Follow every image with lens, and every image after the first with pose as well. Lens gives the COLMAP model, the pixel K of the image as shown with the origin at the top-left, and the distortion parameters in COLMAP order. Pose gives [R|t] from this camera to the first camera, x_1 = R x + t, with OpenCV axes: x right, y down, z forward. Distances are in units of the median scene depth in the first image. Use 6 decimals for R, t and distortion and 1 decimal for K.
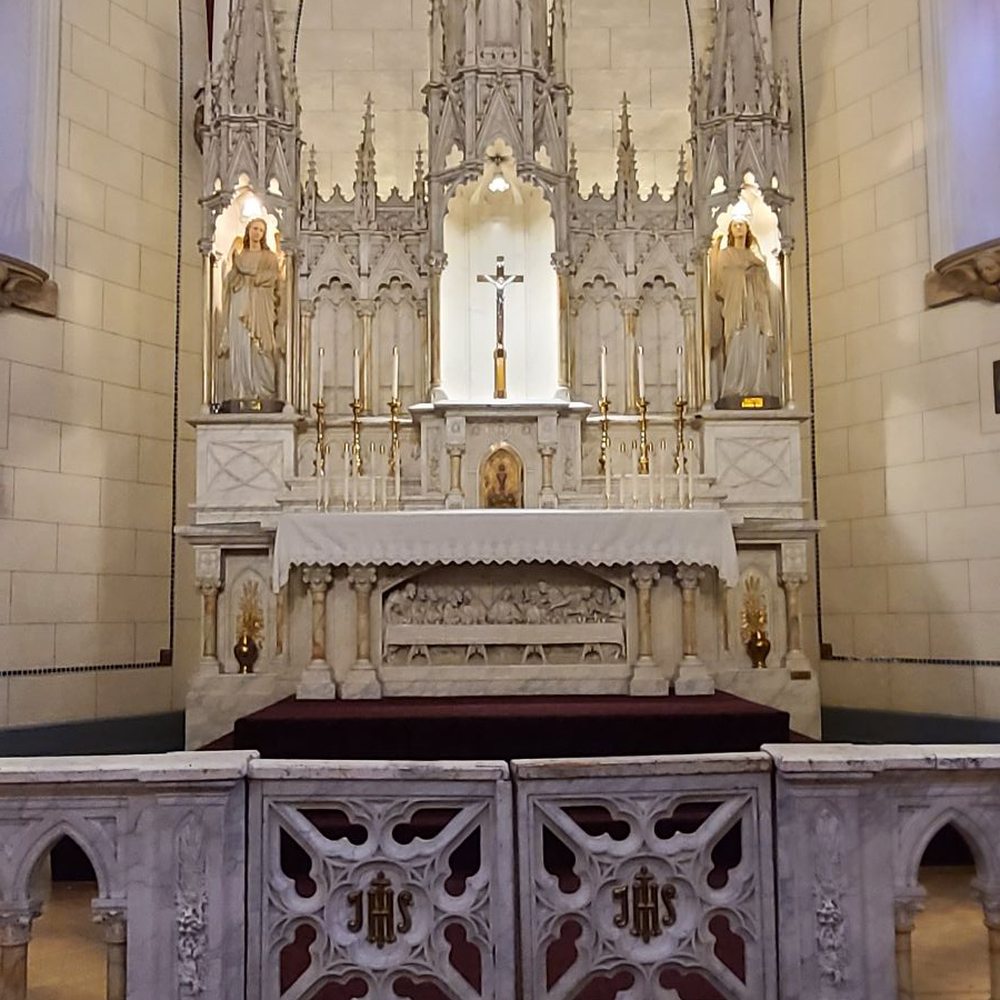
lens RADIAL K [[1216.2, 0, 502.0], [0, 1216.2, 520.2], [0, 0, 1]] dist [0.004513, 0.027491]
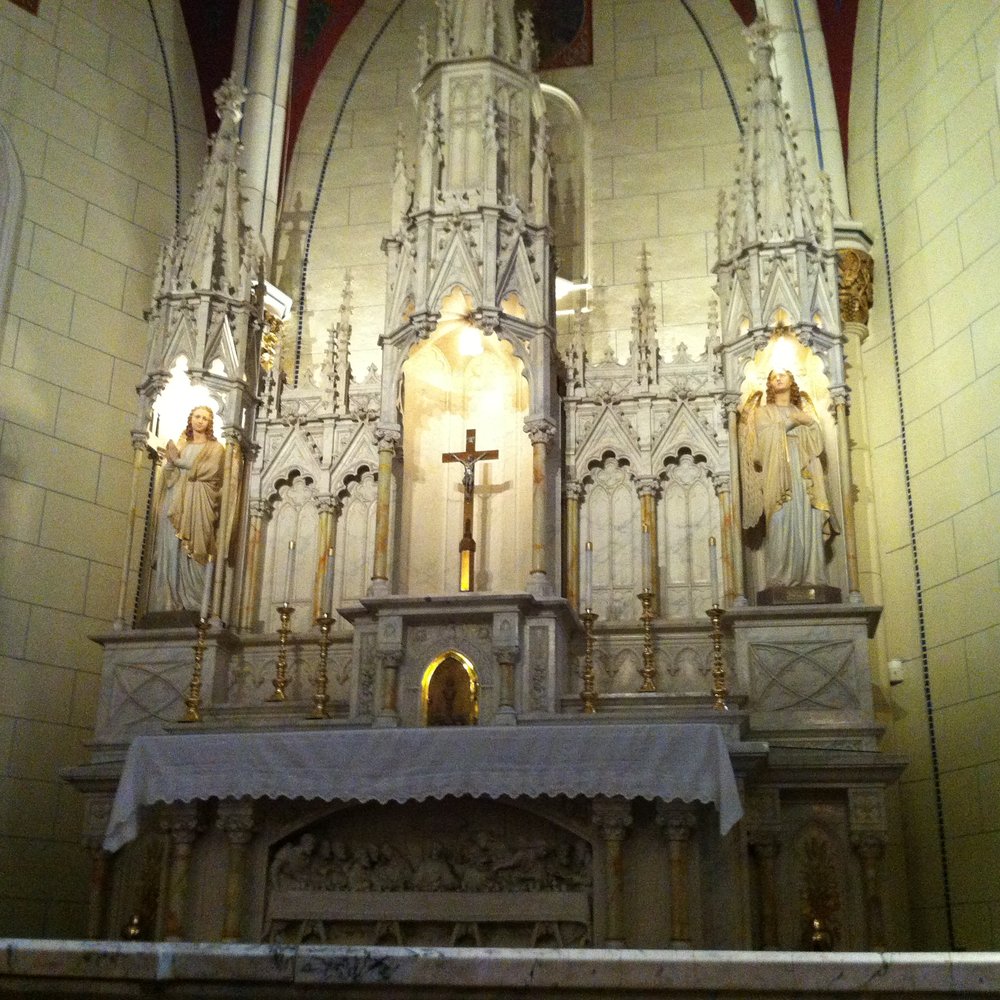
lens RADIAL K [[1298.1, 0, 508.5], [0, 1298.1, 514.4], [0, 0, 1]] dist [0.159893, -0.498728]
pose [[0.978831, -0.046221, -0.199385, 0.195406], [-0.005900, 0.967390, -0.253224, 0.059341], [0.204587, 0.249040, 0.946638, 0.196941]]
